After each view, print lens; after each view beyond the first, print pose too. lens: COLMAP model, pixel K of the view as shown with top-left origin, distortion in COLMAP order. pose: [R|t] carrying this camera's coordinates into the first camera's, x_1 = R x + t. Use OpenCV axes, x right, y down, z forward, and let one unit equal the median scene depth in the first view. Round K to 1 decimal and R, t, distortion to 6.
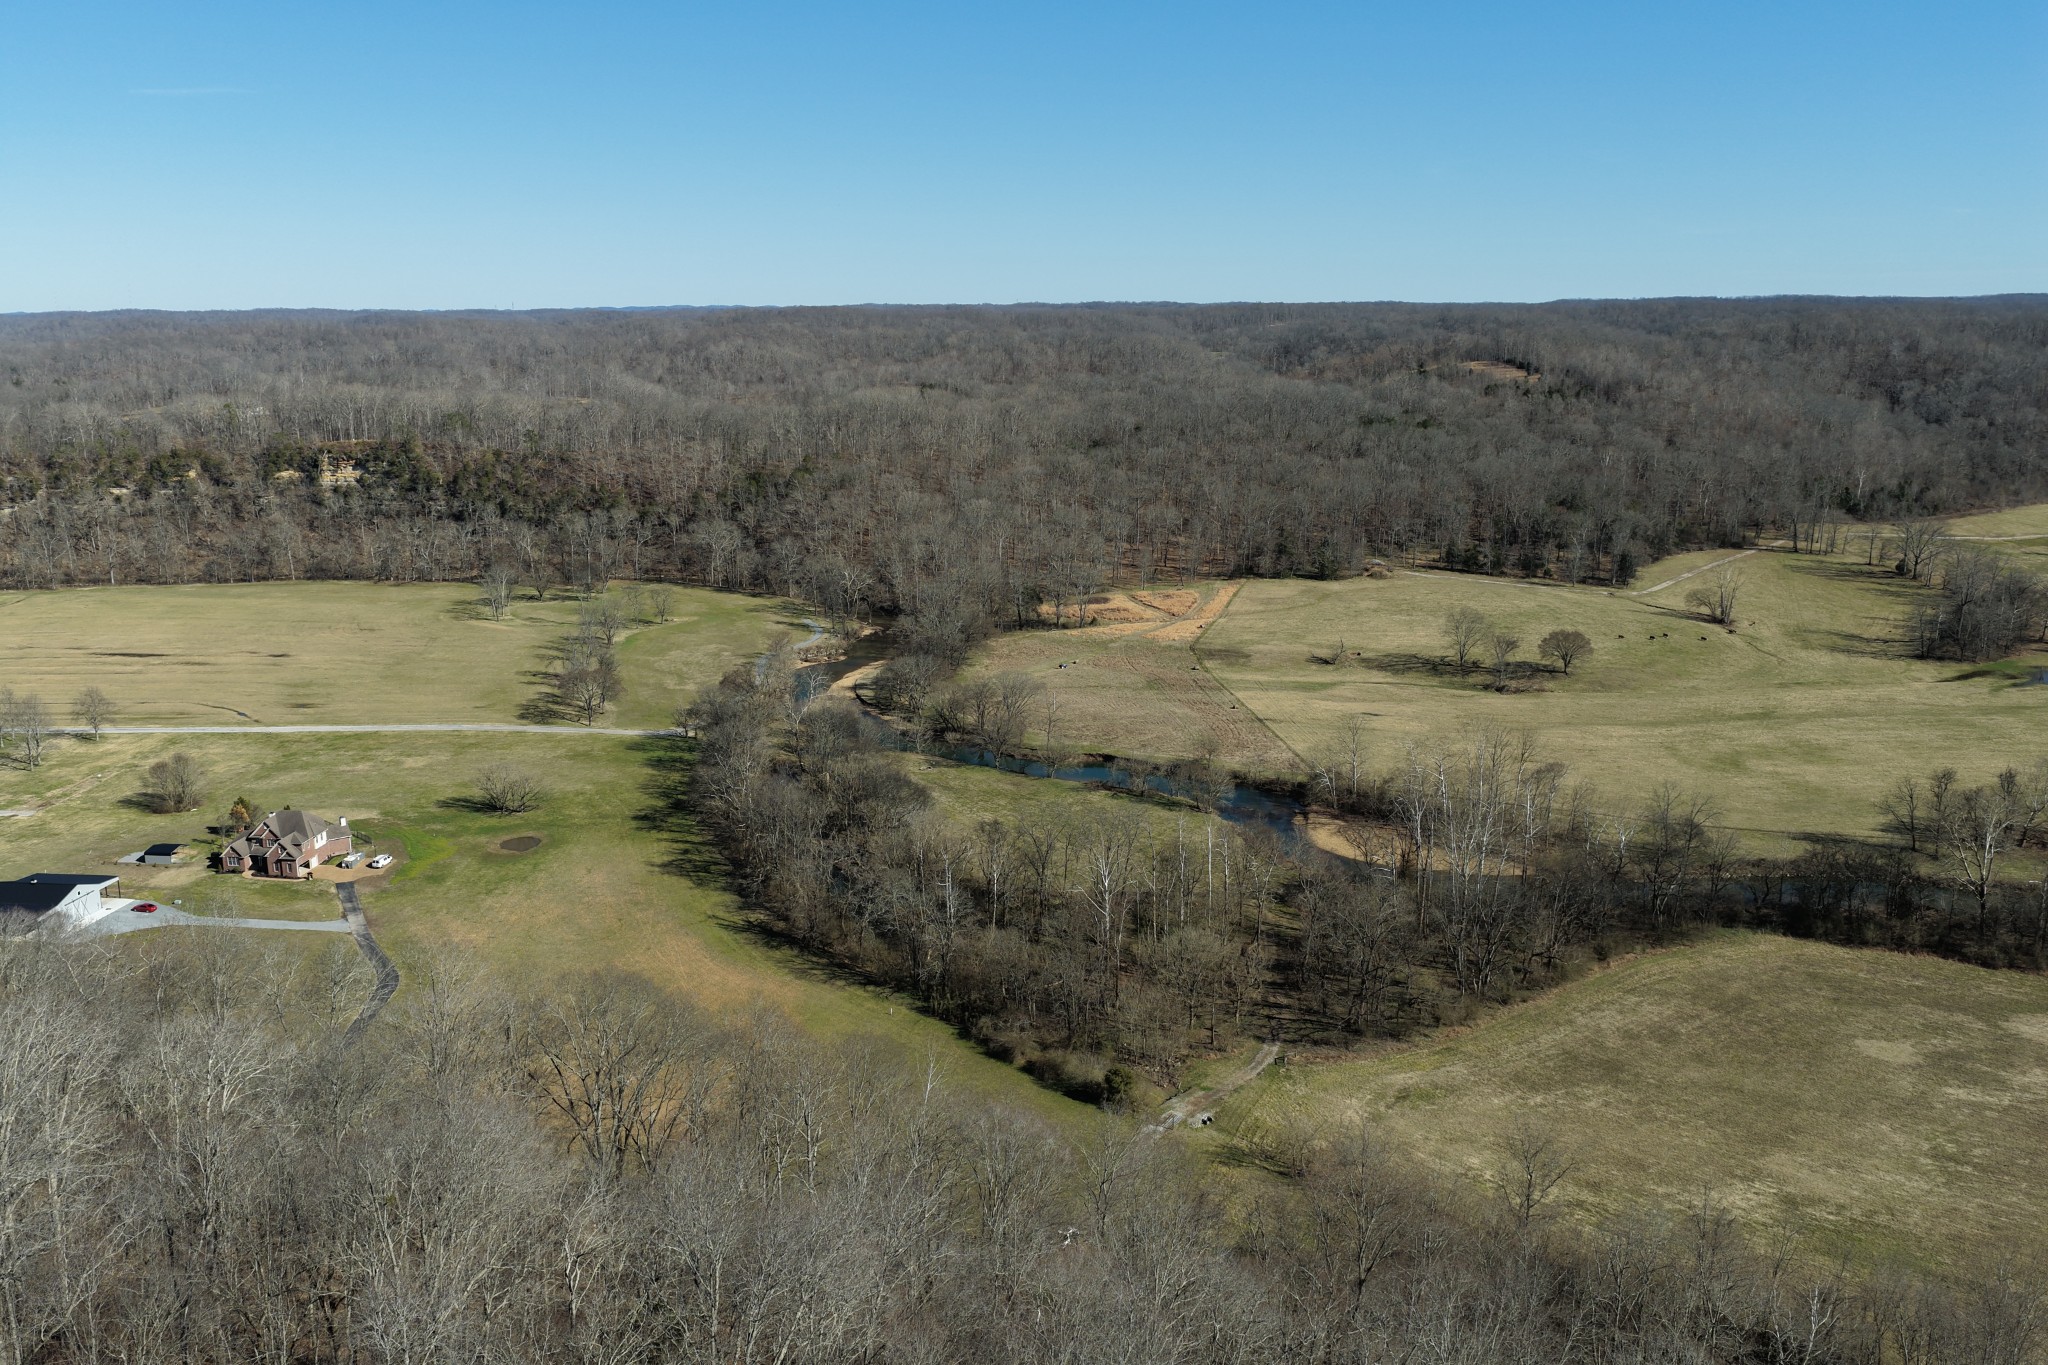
lens RADIAL K [[1716.2, 0, 1023.7], [0, 1716.2, 680.6], [0, 0, 1]] dist [-0.020471, 0.044940]
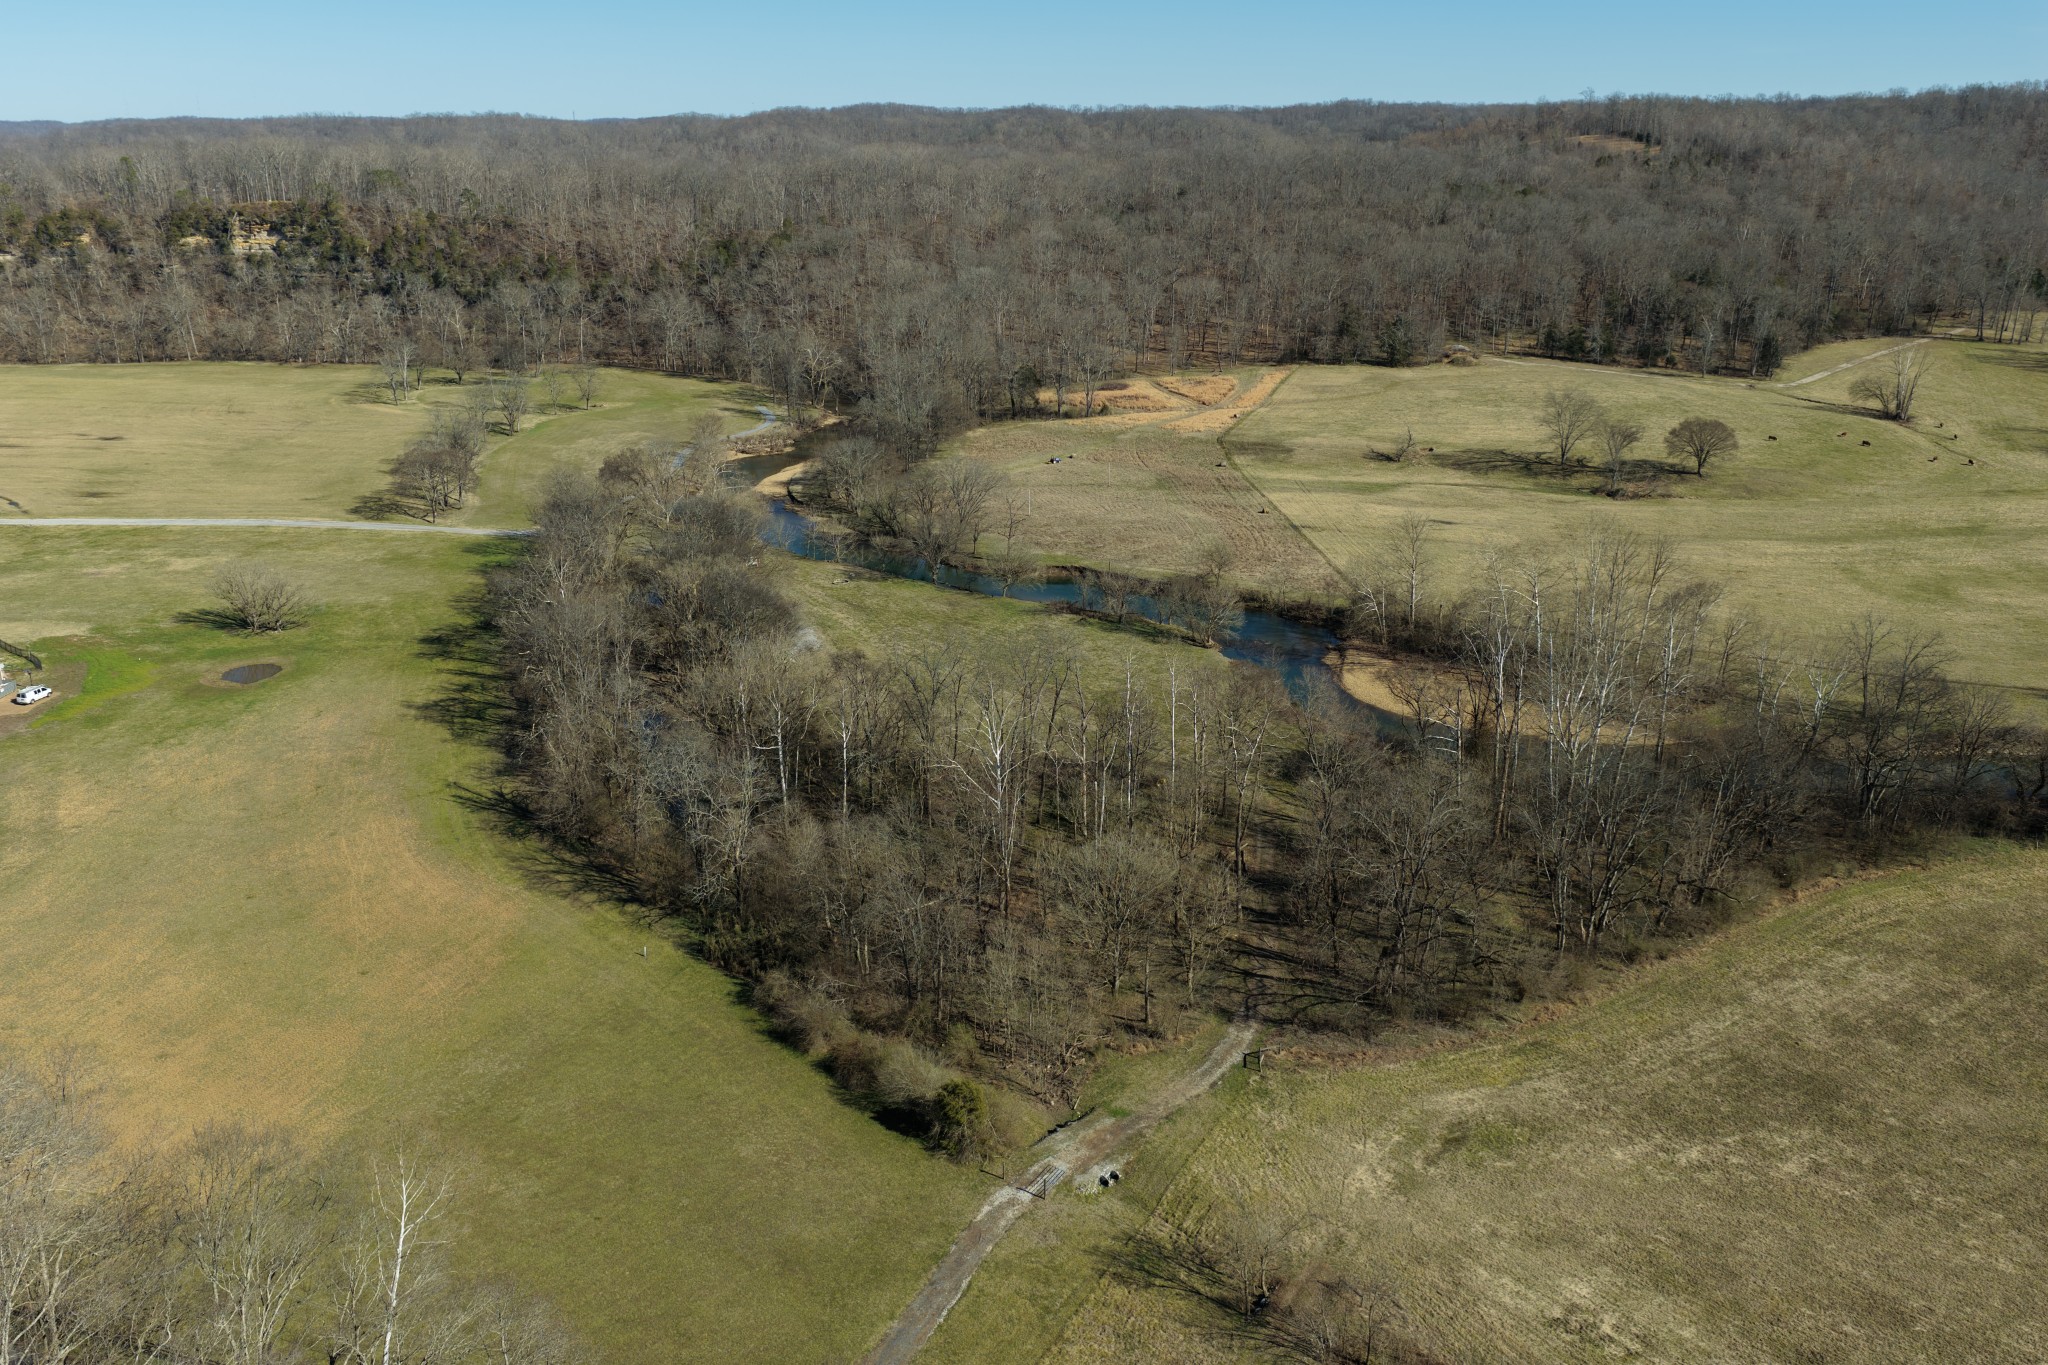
lens RADIAL K [[1716.2, 0, 1020.4], [0, 1716.2, 683.5], [0, 0, 1]] dist [-0.020471, 0.044940]
pose [[0.998813, 0.017803, -0.045336, 0.043987], [-0.013197, 0.994906, 0.099944, 0.015006], [0.046884, -0.099227, 0.993960, 0.194590]]
